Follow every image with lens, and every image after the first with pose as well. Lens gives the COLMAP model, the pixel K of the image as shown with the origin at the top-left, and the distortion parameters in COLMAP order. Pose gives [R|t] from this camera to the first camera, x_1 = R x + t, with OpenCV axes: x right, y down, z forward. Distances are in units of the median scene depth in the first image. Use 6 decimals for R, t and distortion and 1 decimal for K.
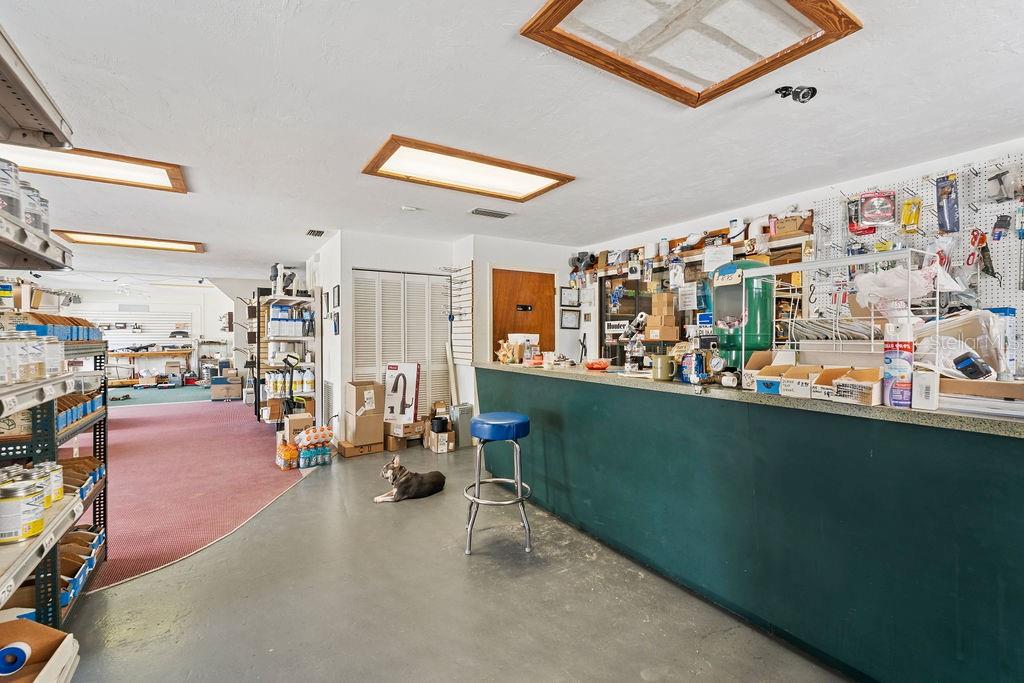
lens RADIAL K [[458.6, 0, 514.2], [0, 458.6, 335.8], [0, 0, 1]] dist [-0.002518, -0.000295]
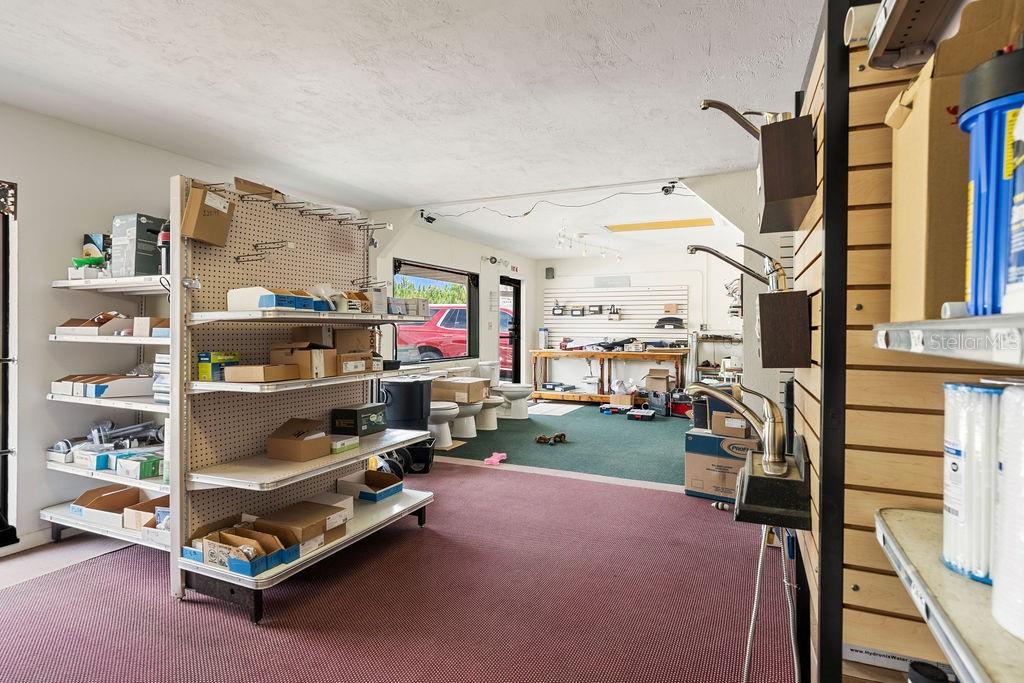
lens RADIAL K [[539.5, 0, 512.9], [0, 539.5, 332.2], [0, 0, 1]] dist [-0.007011, -0.001590]
pose [[0.542748, 0.014263, -0.839775, -0.542320], [-0.007830, 0.999898, 0.011922, 0.004461], [0.839859, 0.000105, 0.542804, 0.949305]]
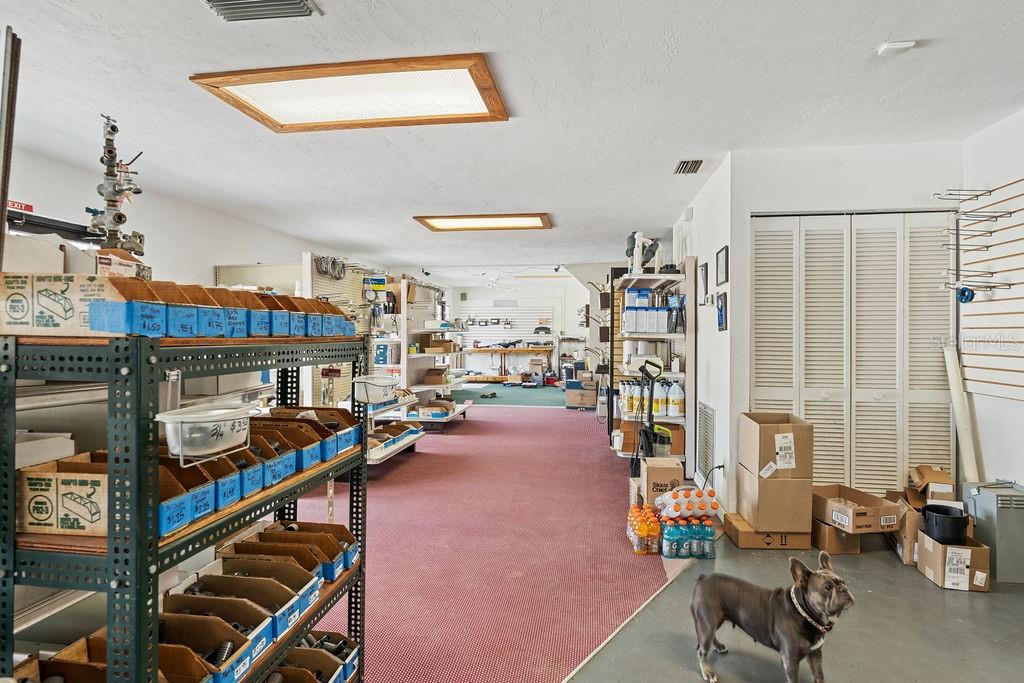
lens RADIAL K [[539.5, 0, 511.9], [0, 539.5, 336.9], [0, 0, 1]] dist [-0.007011, -0.001590]
pose [[0.758002, 0.010141, -0.652173, -0.120675], [-0.005323, 0.999942, 0.009362, 0.001156], [0.652230, -0.003625, 0.758012, 0.254040]]
